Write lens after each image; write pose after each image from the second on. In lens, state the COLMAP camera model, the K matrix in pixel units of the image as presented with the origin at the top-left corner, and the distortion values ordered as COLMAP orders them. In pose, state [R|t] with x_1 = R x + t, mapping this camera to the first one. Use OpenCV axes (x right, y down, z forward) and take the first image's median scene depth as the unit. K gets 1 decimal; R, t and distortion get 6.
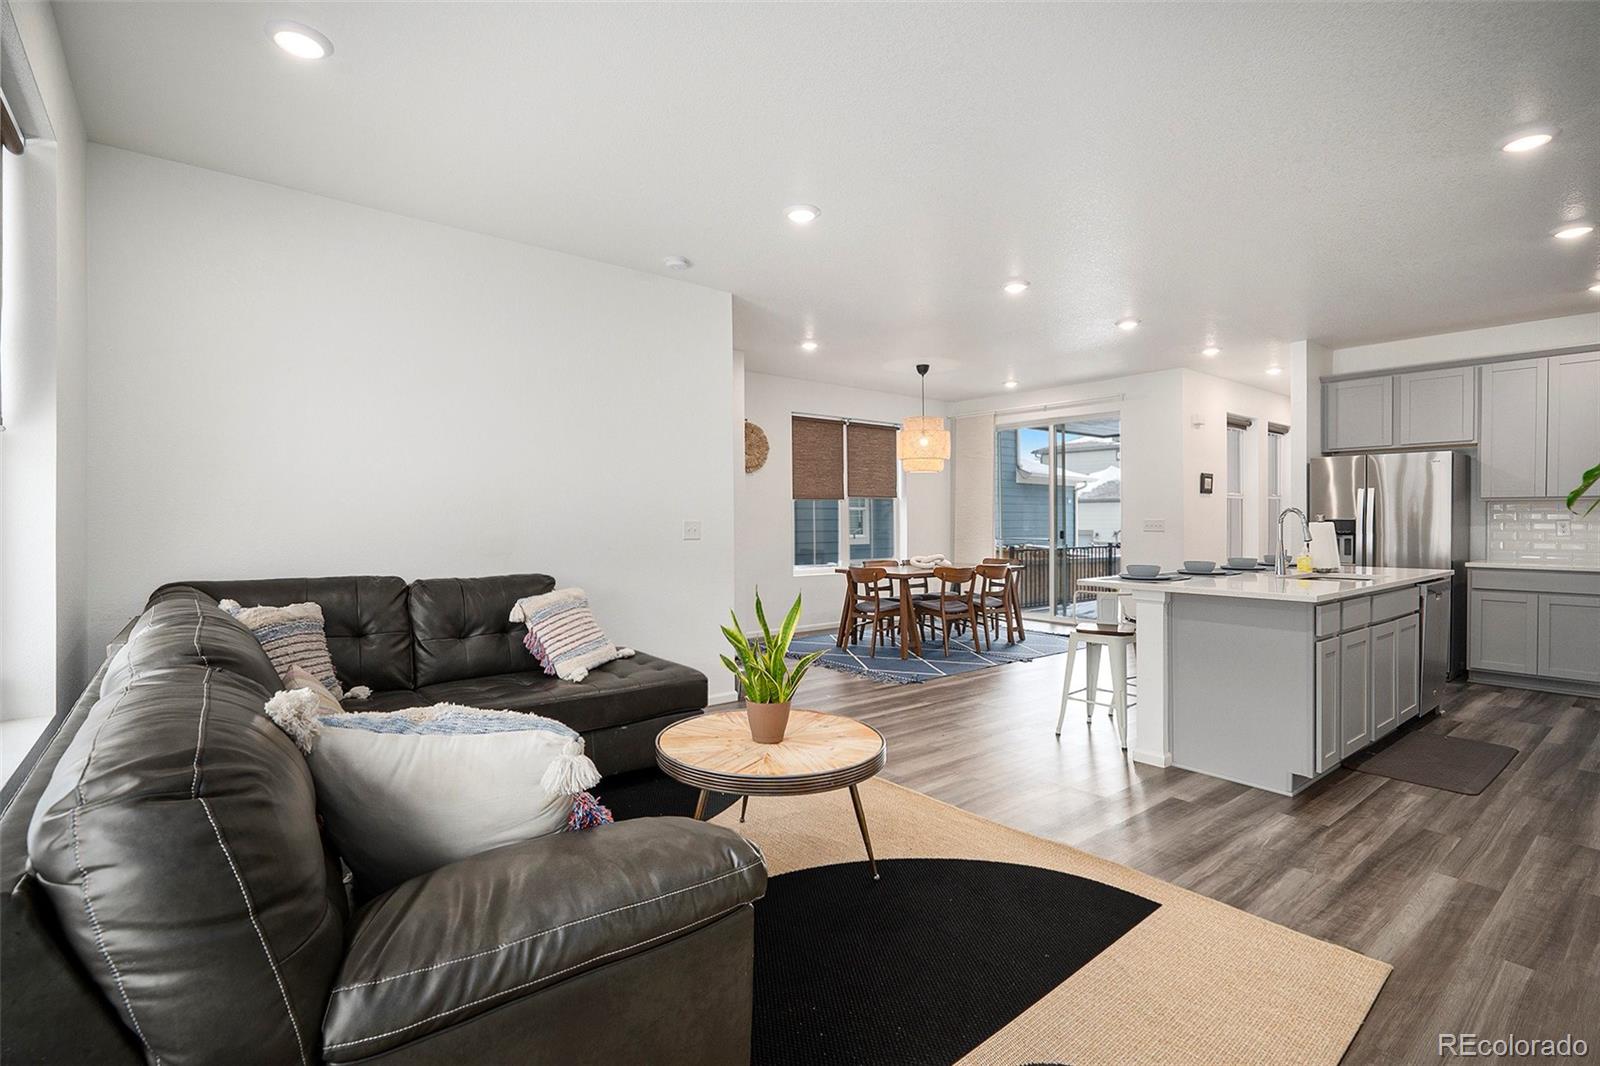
lens RADIAL K [[750.1, 0, 800.0], [0, 750.1, 533.0], [0, 0, 1]] dist [0.001782, -0.000105]
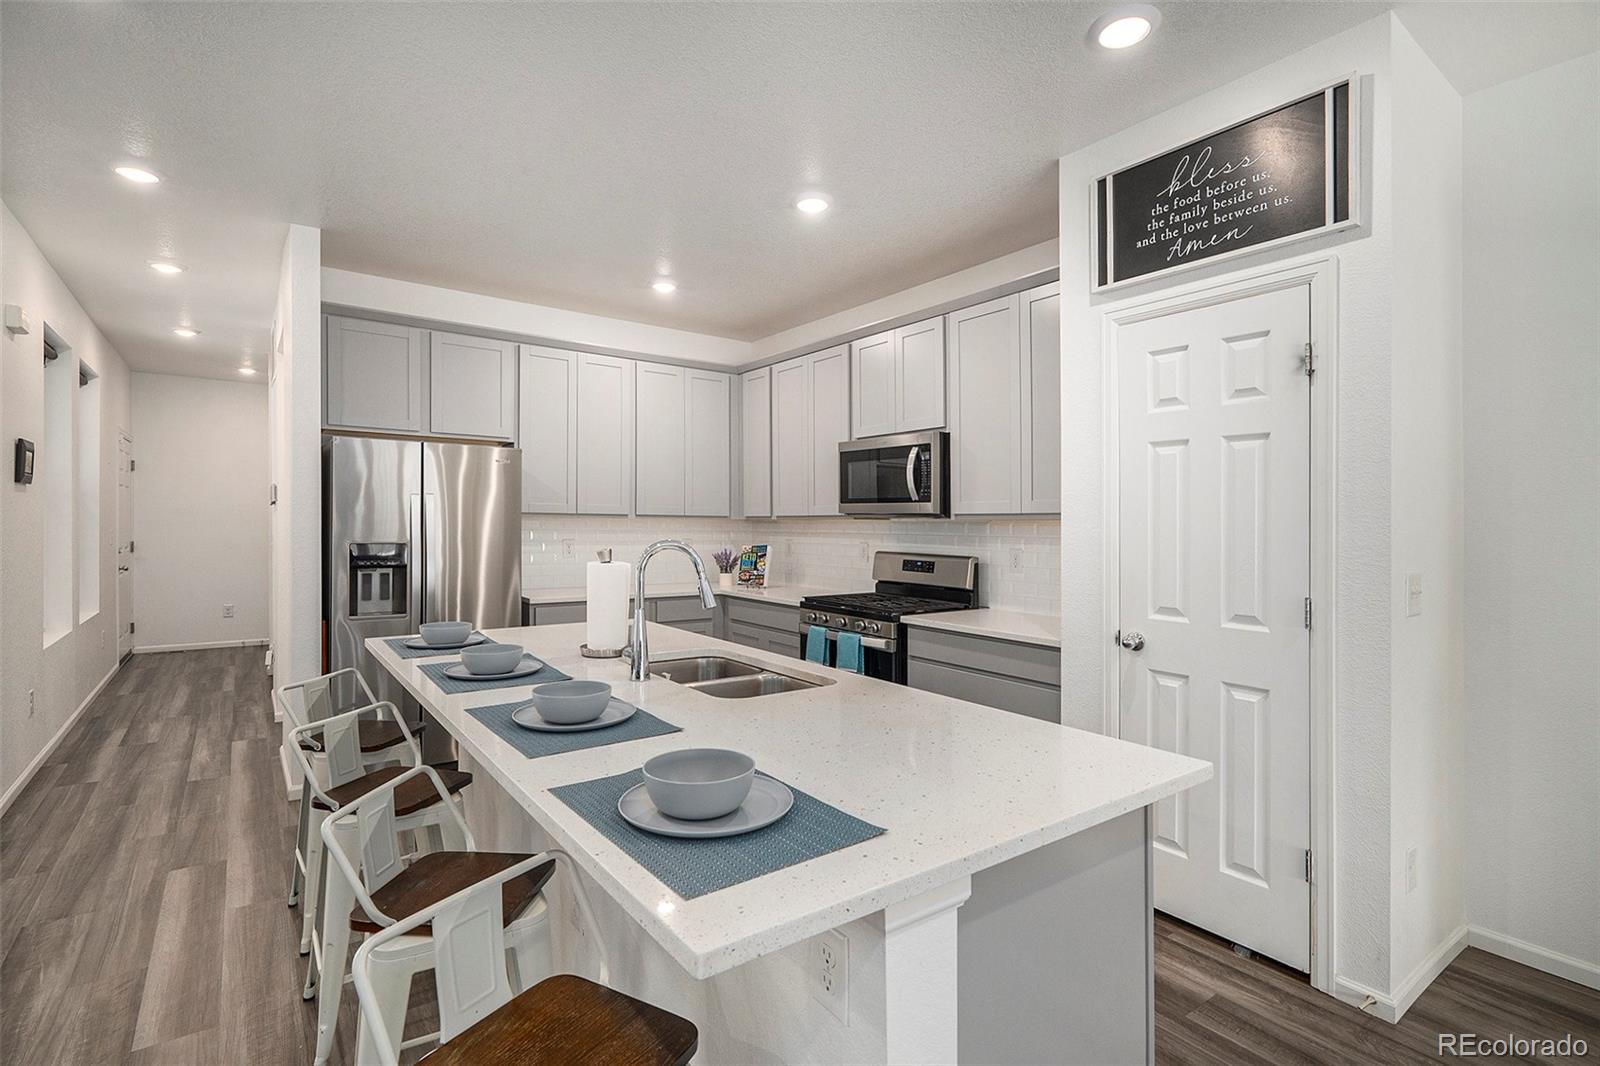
lens RADIAL K [[759.1, 0, 800.0], [0, 759.1, 533.0], [0, 0, 1]] dist [-0.000071, -0.000194]
pose [[0.045295, -0.009978, 0.998924, 0.101320], [0.005959, 0.999935, 0.009718, -0.025285], [-0.998956, 0.005512, 0.045352, 0.533971]]
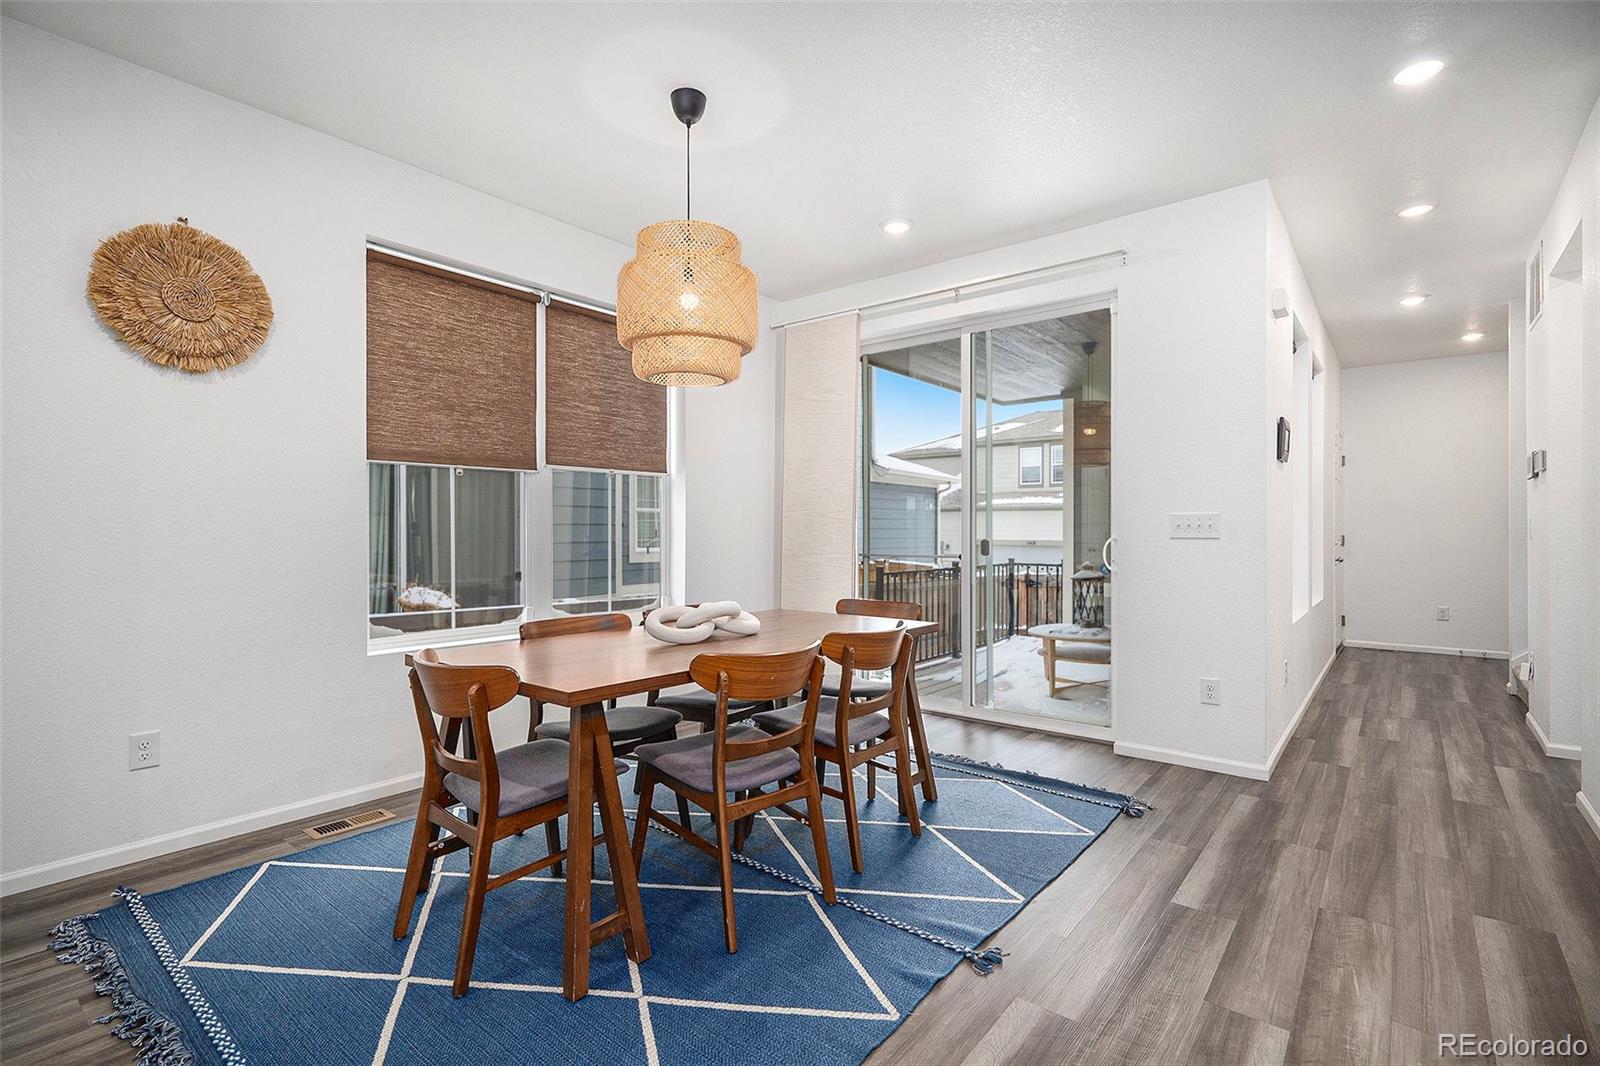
lens RADIAL K [[734.9, 0, 800.0], [0, 734.9, 533.0], [0, 0, 1]] dist [-0.001440, -0.000648]
pose [[0.979934, 0.001890, 0.199312, 0.149315], [0.001144, 0.999885, -0.015108, 0.000505], [-0.199317, 0.015033, 0.979820, 0.636451]]
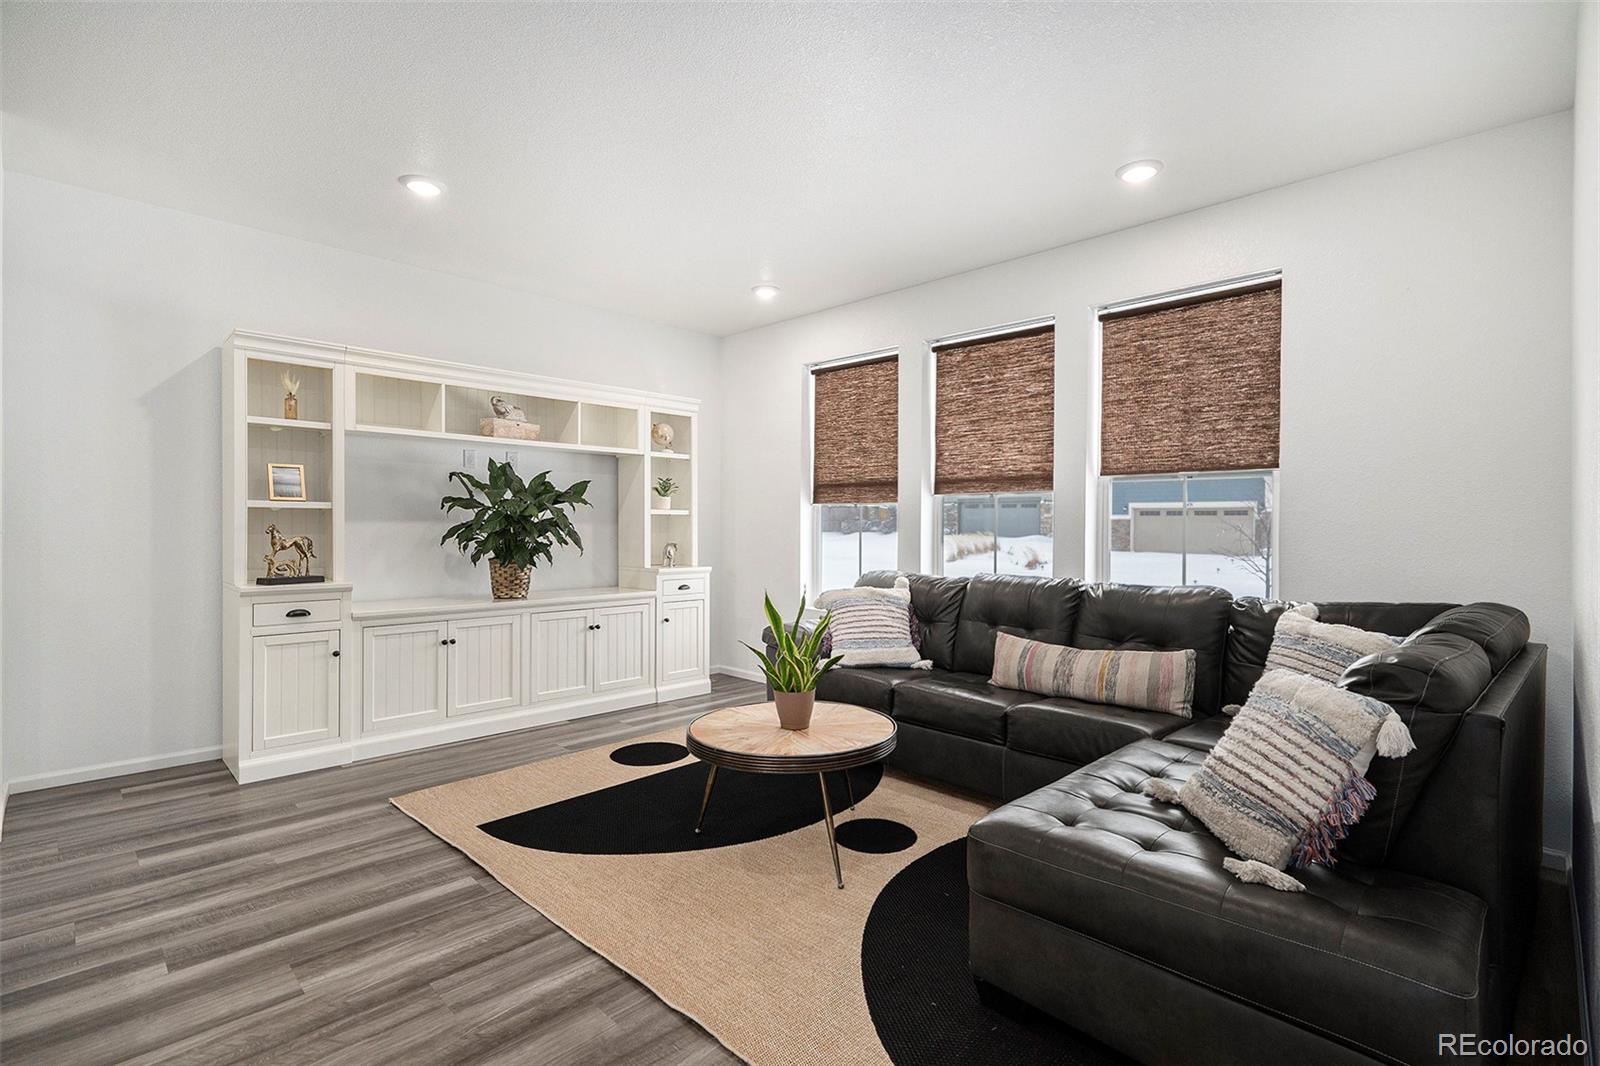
lens RADIAL K [[750.1, 0, 800.0], [0, 750.1, 533.0], [0, 0, 1]] dist [0.001782, -0.000105]
pose [[-0.994478, -0.006187, -0.104762, 0.023755], [-0.008795, 0.999662, 0.024451, -0.011224], [0.104576, 0.025237, -0.994197, 0.745628]]
